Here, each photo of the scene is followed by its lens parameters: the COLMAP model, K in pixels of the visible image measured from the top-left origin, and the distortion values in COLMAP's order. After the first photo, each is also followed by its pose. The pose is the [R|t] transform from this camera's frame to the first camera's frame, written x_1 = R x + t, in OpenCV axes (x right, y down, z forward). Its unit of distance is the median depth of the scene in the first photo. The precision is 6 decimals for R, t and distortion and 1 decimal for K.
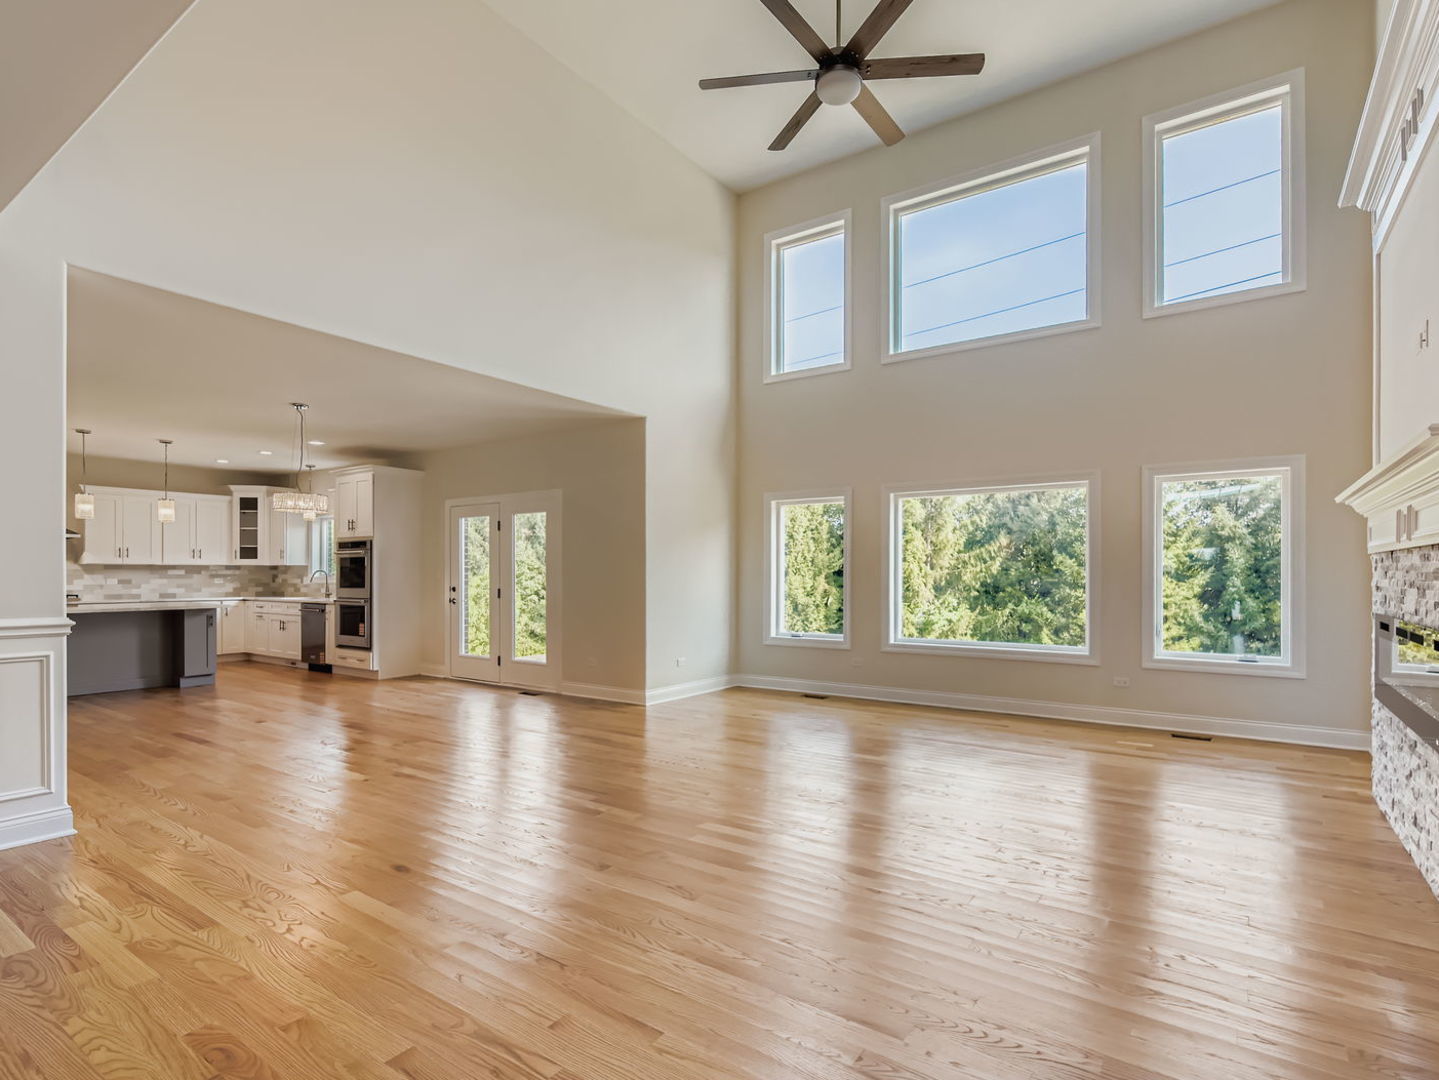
lens RADIAL K [[720.0, 0, 720.0], [0, 720.0, 559.9], [0, 0, 1]] dist [0.000915, 0.000377]
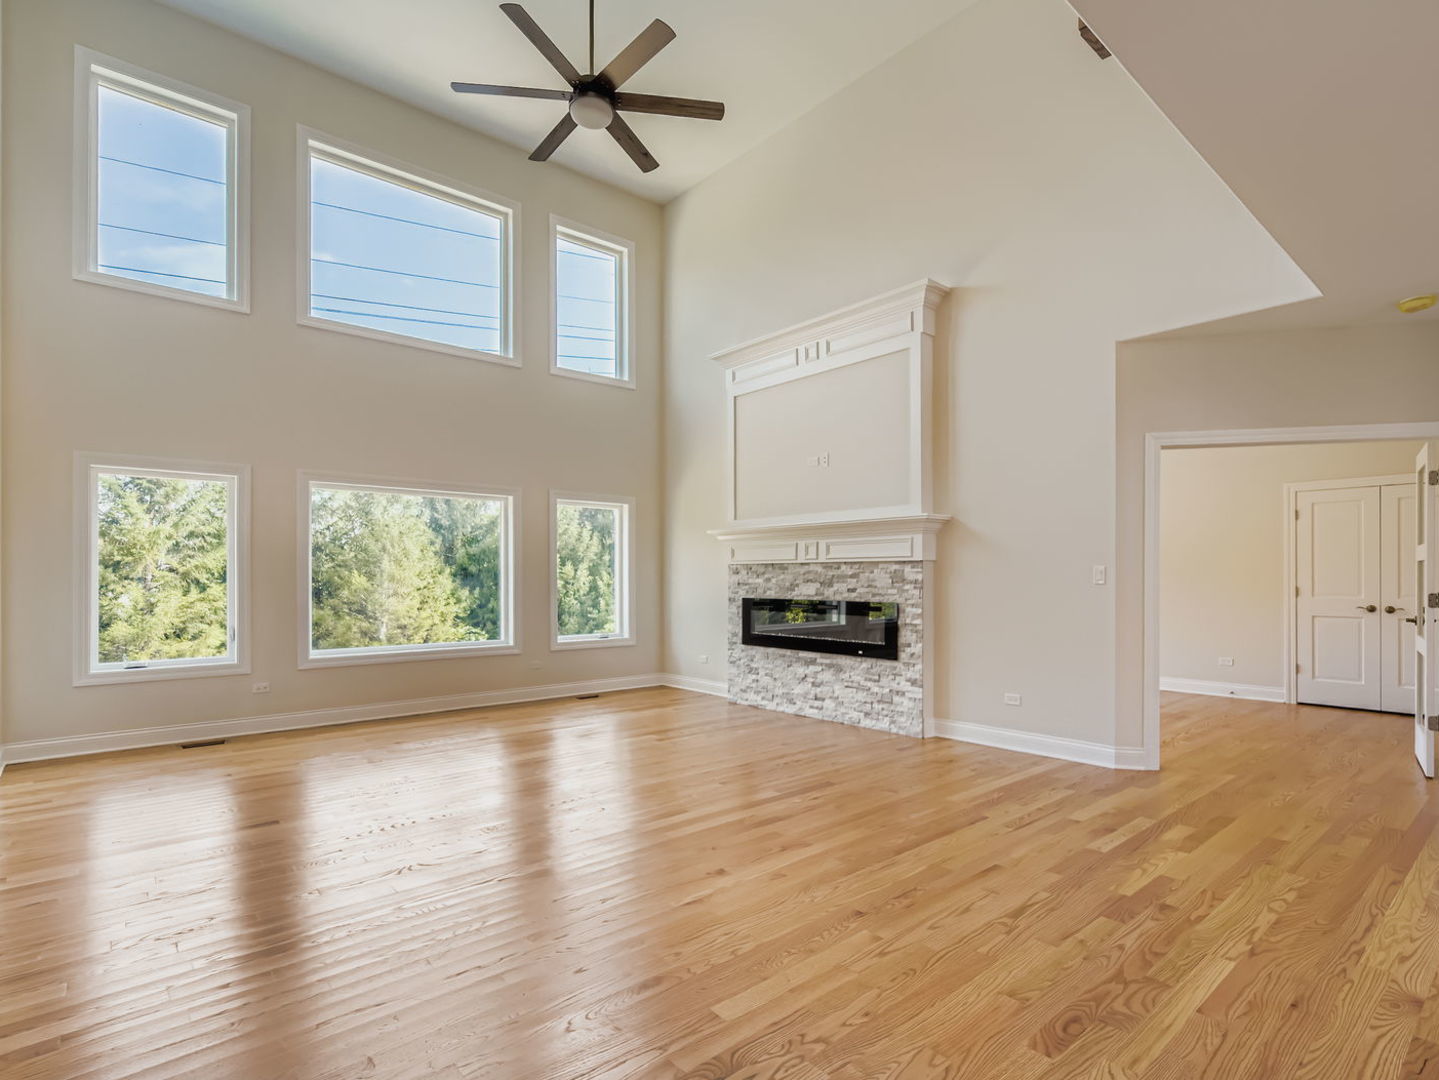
lens RADIAL K [[728.8, 0, 718.7], [0, 728.8, 570.1], [0, 0, 1]] dist [-0.004444, -0.000633]
pose [[0.220418, 0.005088, 0.975392, -0.551903], [-0.015392, 0.999880, -0.001737, 0.007582], [-0.975284, -0.014630, 0.220470, 0.388121]]
